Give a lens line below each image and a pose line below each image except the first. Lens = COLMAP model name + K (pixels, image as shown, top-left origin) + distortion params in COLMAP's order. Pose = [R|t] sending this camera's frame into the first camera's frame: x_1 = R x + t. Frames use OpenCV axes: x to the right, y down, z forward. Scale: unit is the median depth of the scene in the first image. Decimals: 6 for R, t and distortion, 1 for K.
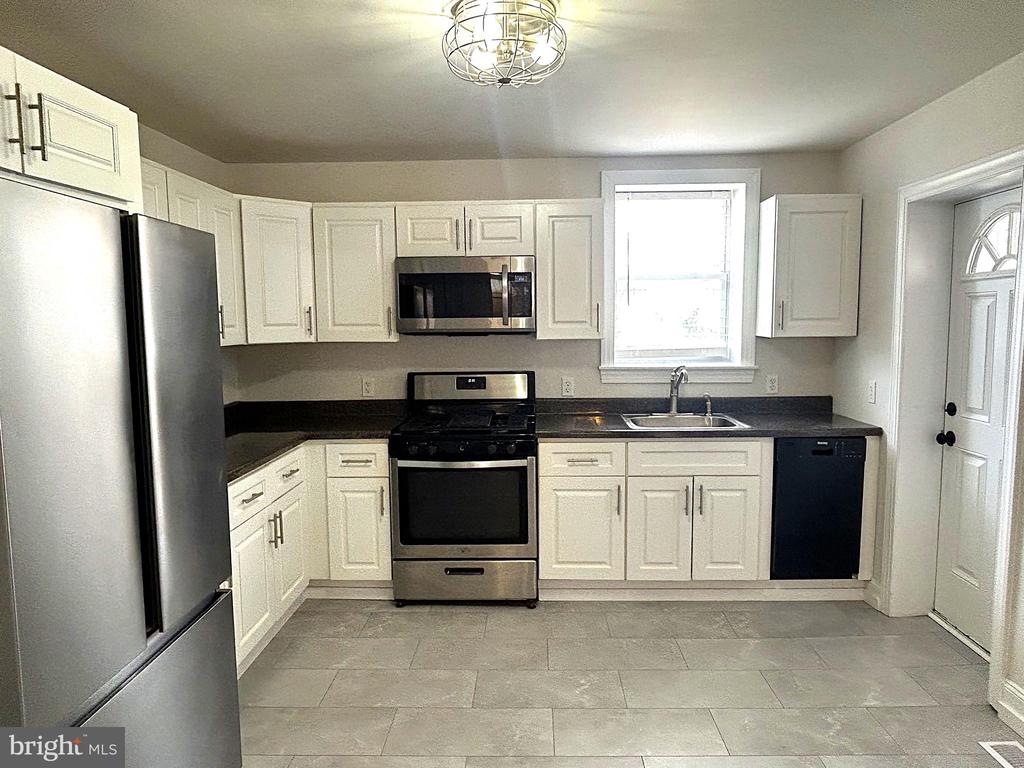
lens RADIAL K [[696.4, 0, 514.1], [0, 696.4, 391.3], [0, 0, 1]] dist [0.000414, -0.002585]
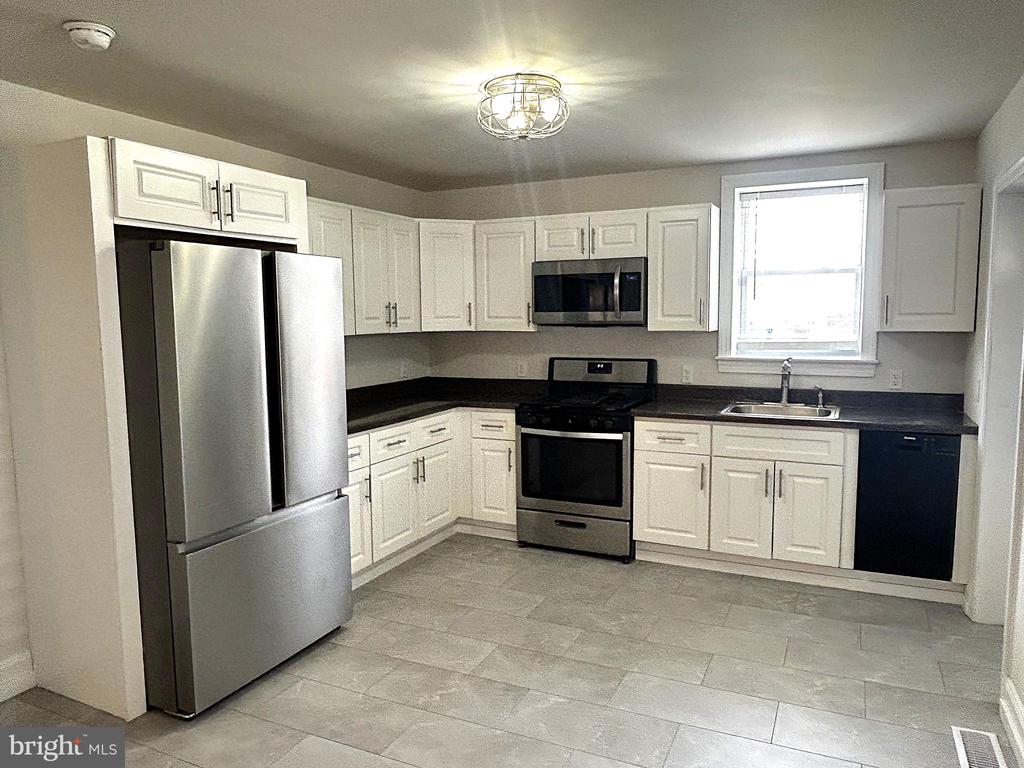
lens RADIAL K [[696.4, 0, 509.0], [0, 696.4, 384.9], [0, 0, 1]] dist [0.000414, -0.002585]
pose [[0.915038, 0.043311, -0.401037, 0.297308], [-0.042146, 0.999043, 0.011731, 0.010053], [0.401161, 0.006168, 0.915987, -0.135503]]
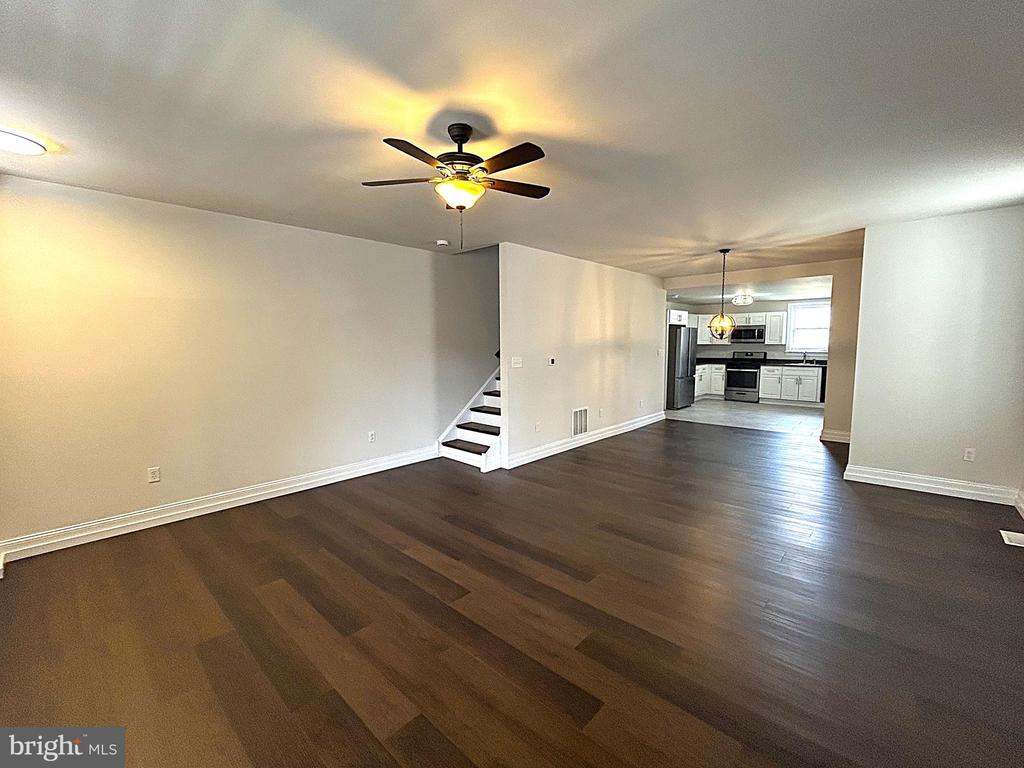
lens RADIAL K [[417.8, 0, 516.6], [0, 417.8, 388.3], [0, 0, 1]] dist [-0.004275, -0.000115]
pose [[0.756530, 0.079181, -0.649147, 0.600595], [-0.071596, 0.996704, 0.038137, 0.222485], [0.650028, 0.017625, 0.759706, -2.088296]]
